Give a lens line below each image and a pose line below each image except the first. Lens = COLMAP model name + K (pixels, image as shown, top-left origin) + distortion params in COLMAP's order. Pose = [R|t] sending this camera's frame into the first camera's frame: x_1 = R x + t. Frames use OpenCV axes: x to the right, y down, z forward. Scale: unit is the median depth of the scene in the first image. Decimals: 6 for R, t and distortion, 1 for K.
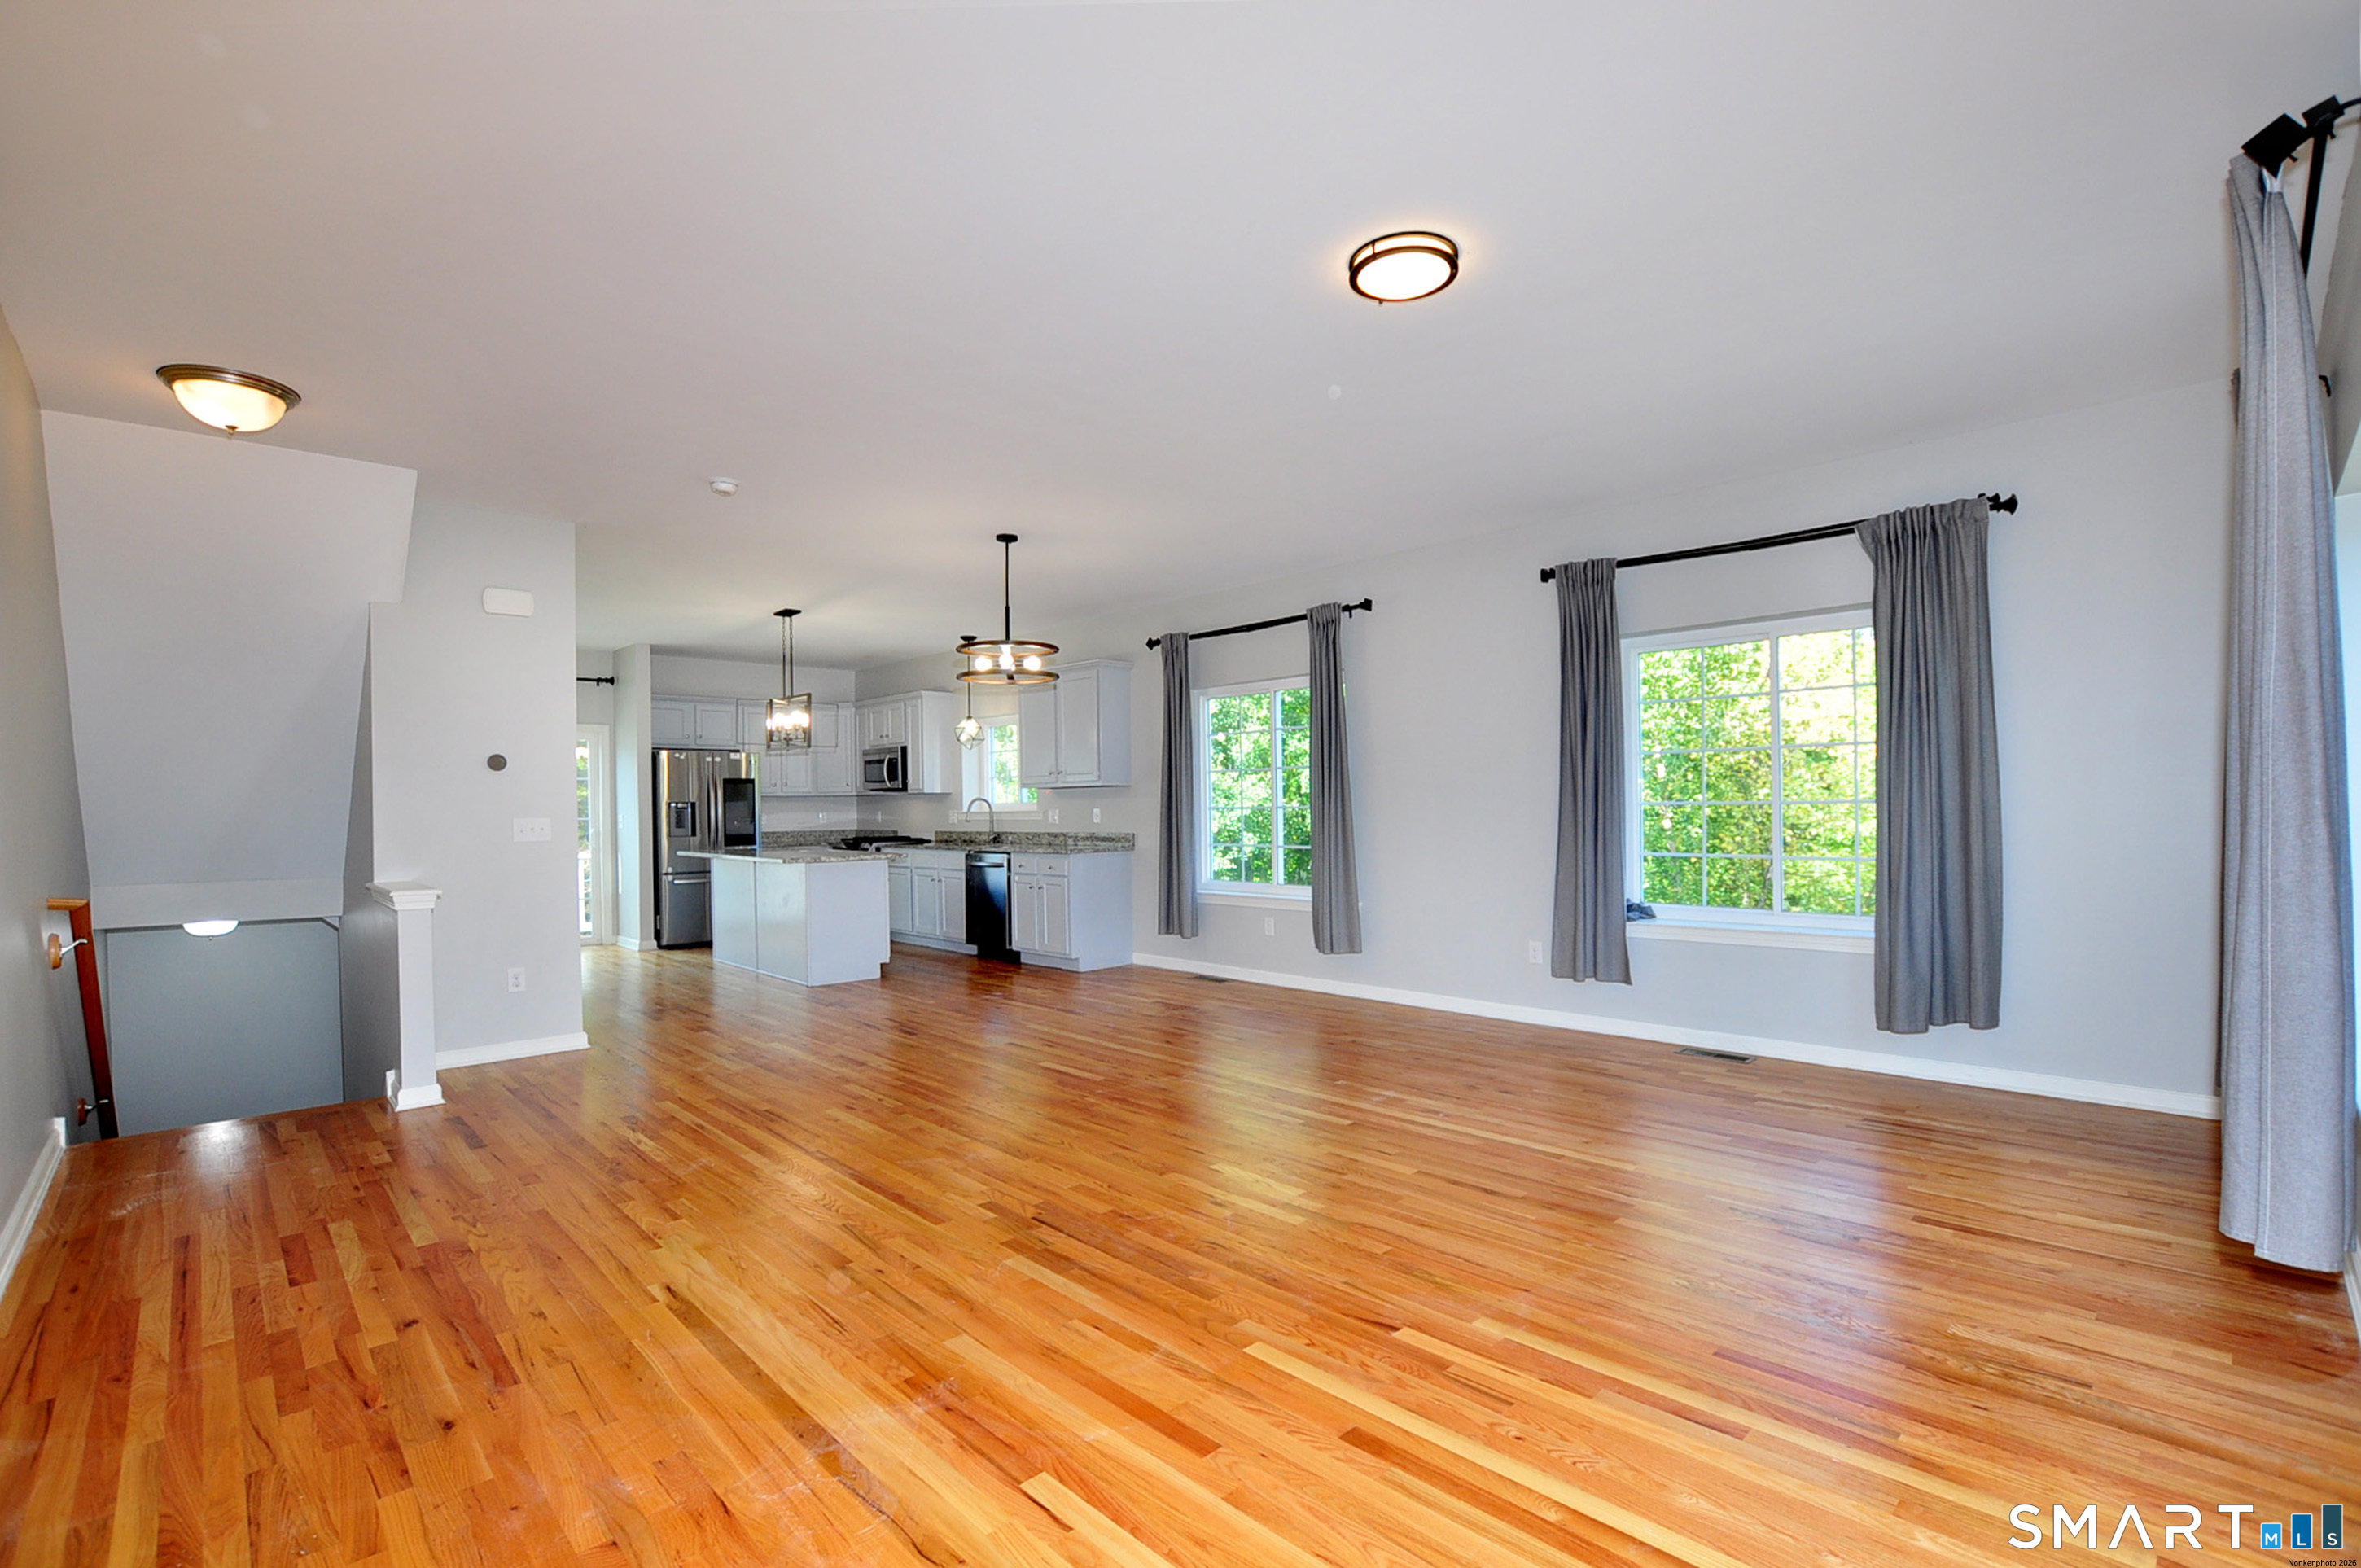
lens RADIAL K [[1019.2, 0, 1178.7], [0, 1019.2, 808.3], [0, 0, 1]] dist [-0.024628, 0.000163]
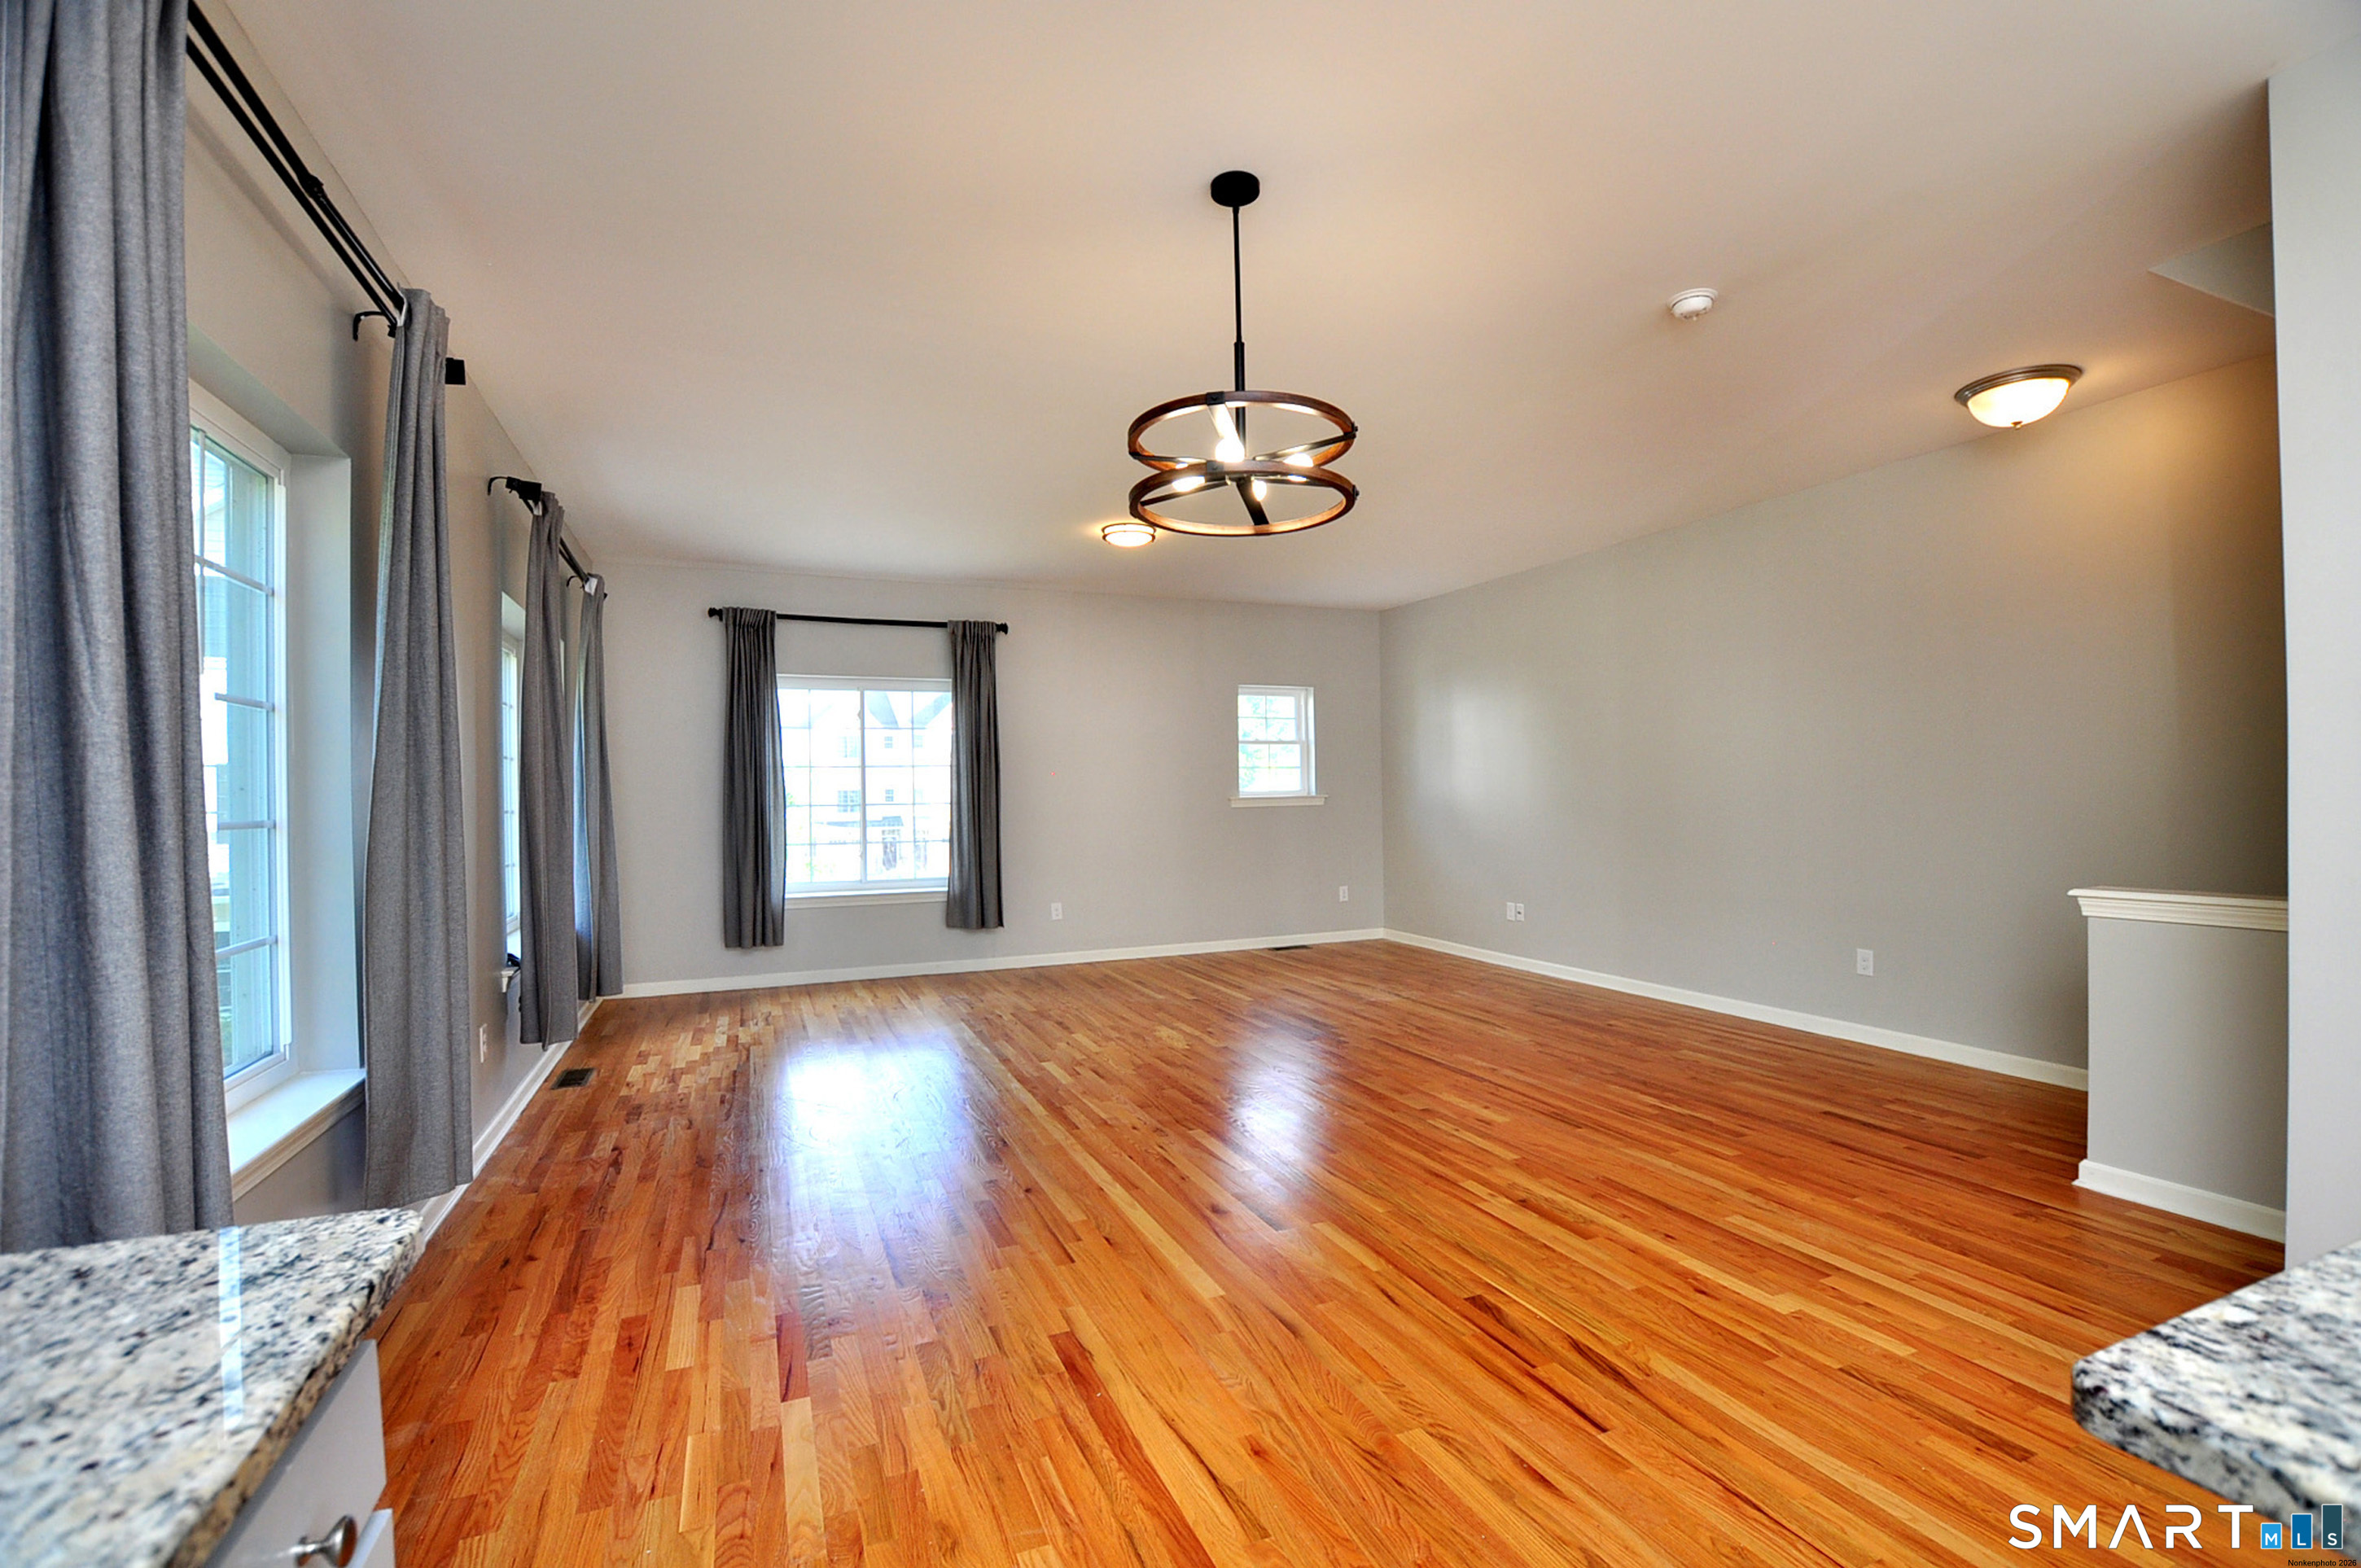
lens RADIAL K [[1050.7, 0, 1180.5], [0, 1050.7, 784.0], [0, 0, 1]] dist [-0.020021, -0.000080]
pose [[-0.931743, 0.031271, 0.361770, -0.210333], [0.027935, 0.999505, -0.014448, -0.001522], [-0.362043, -0.003356, -0.932155, 0.991468]]
